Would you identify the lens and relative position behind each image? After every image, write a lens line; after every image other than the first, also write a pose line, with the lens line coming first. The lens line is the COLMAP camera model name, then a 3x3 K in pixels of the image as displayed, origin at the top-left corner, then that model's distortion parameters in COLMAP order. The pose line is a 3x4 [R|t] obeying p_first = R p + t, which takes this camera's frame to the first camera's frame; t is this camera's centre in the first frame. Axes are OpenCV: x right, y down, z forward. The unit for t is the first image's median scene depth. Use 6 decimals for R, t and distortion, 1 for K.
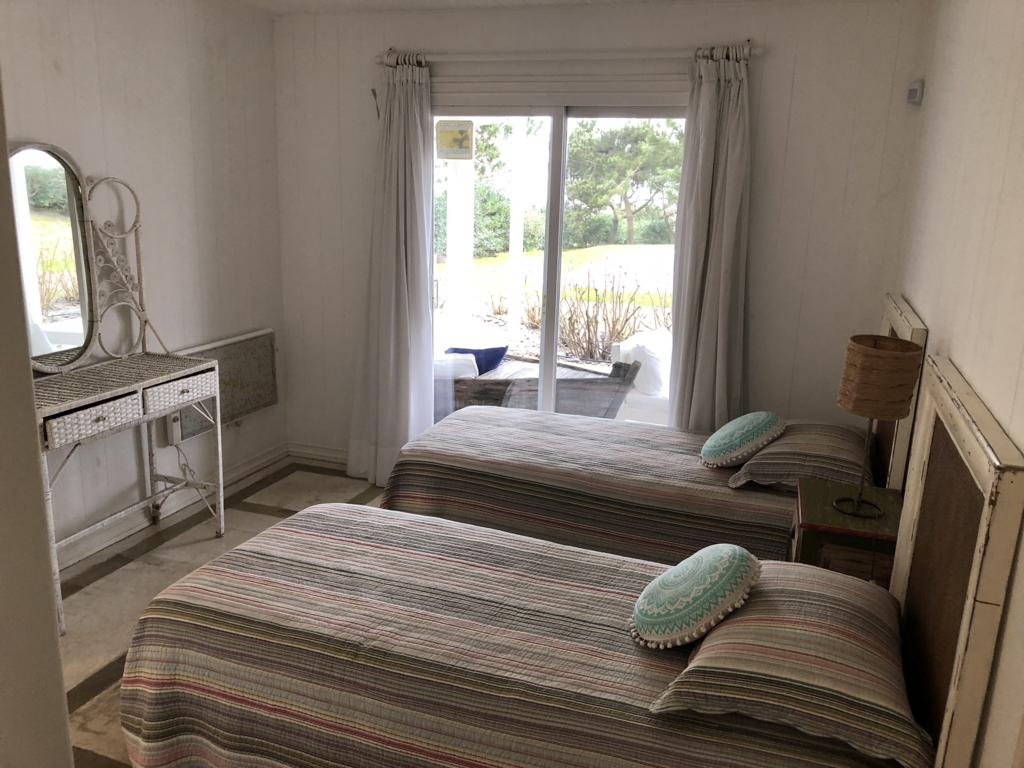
lens RADIAL K [[834.6, 0, 510.6], [0, 834.6, 389.8], [0, 0, 1]] dist [0.011365, -0.013268]
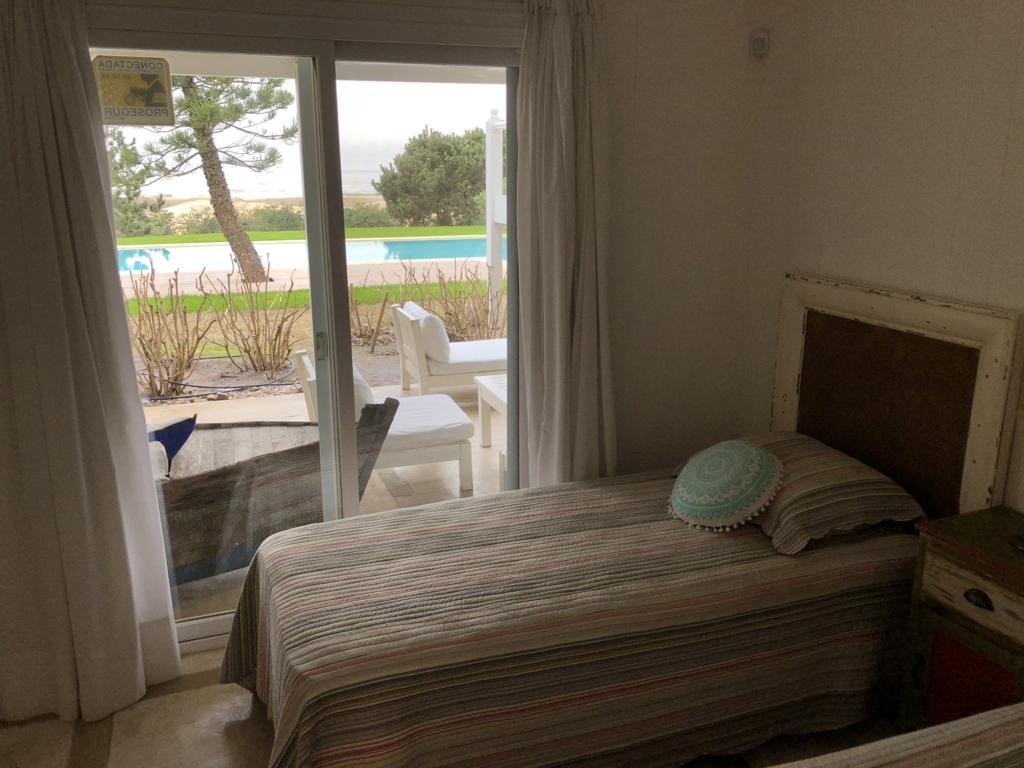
lens RADIAL K [[834.6, 0, 513.7], [0, 834.6, 379.1], [0, 0, 1]] dist [0.011365, -0.013268]
pose [[0.761360, -0.192219, 0.619179, -0.310809], [0.185036, 0.979740, 0.076627, -0.121896], [-0.621363, 0.056230, 0.781503, 0.480725]]
